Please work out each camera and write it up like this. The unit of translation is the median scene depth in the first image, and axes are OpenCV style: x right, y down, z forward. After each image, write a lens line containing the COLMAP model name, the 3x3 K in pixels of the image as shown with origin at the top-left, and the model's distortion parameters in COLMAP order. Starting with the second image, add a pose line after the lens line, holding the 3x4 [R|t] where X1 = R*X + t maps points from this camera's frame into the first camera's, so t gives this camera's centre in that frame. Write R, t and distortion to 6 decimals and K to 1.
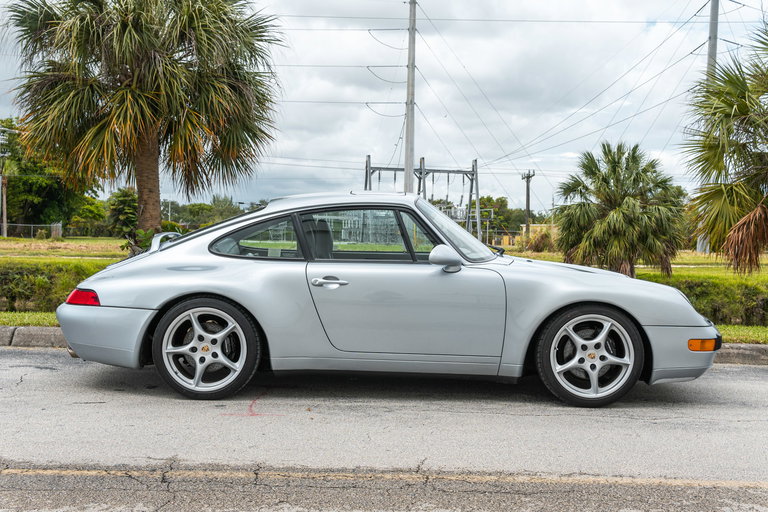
lens RADIAL K [[999.9, 0, 384.0], [0, 999.9, 256.0], [0, 0, 1]] dist [0.017035, 0.051524]
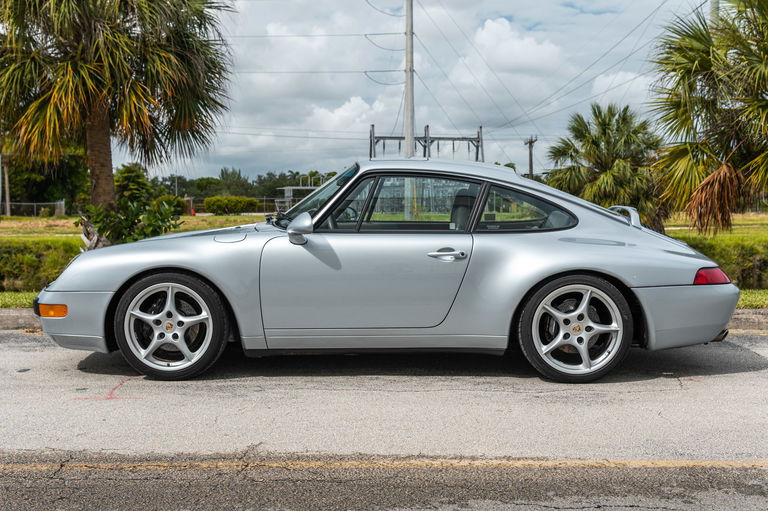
lens RADIAL K [[999.9, 0, 384.0], [0, 999.9, 255.5], [0, 0, 1]] dist [0.017035, 0.051524]
pose [[0.999588, -0.025057, -0.014012, 0.024730], [0.025462, 0.999239, 0.029540, 0.000494], [0.013262, -0.029885, 0.999465, 0.010914]]
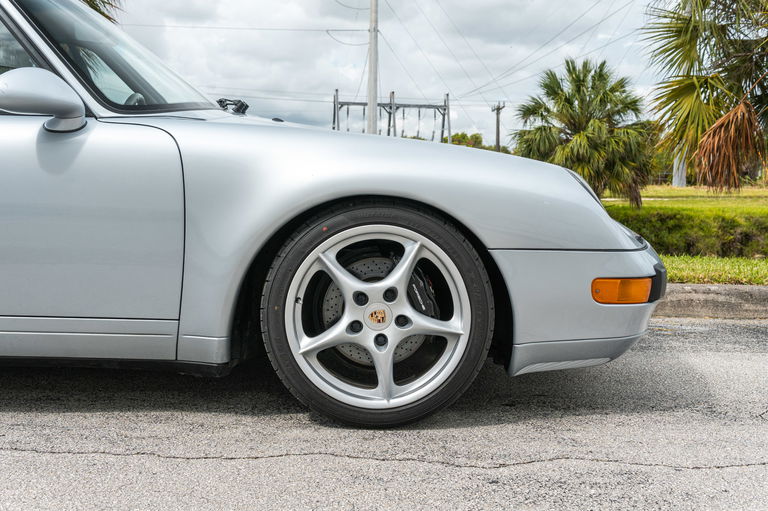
lens RADIAL K [[998.2, 0, 374.7], [0, 998.2, 256.1], [0, 0, 1]] dist [0.001489, 0.113529]
pose [[0.999923, -0.006368, 0.010653, 0.037523], [0.005719, 0.998189, 0.059879, 0.008483], [-0.011015, -0.059814, 0.998149, 0.102705]]
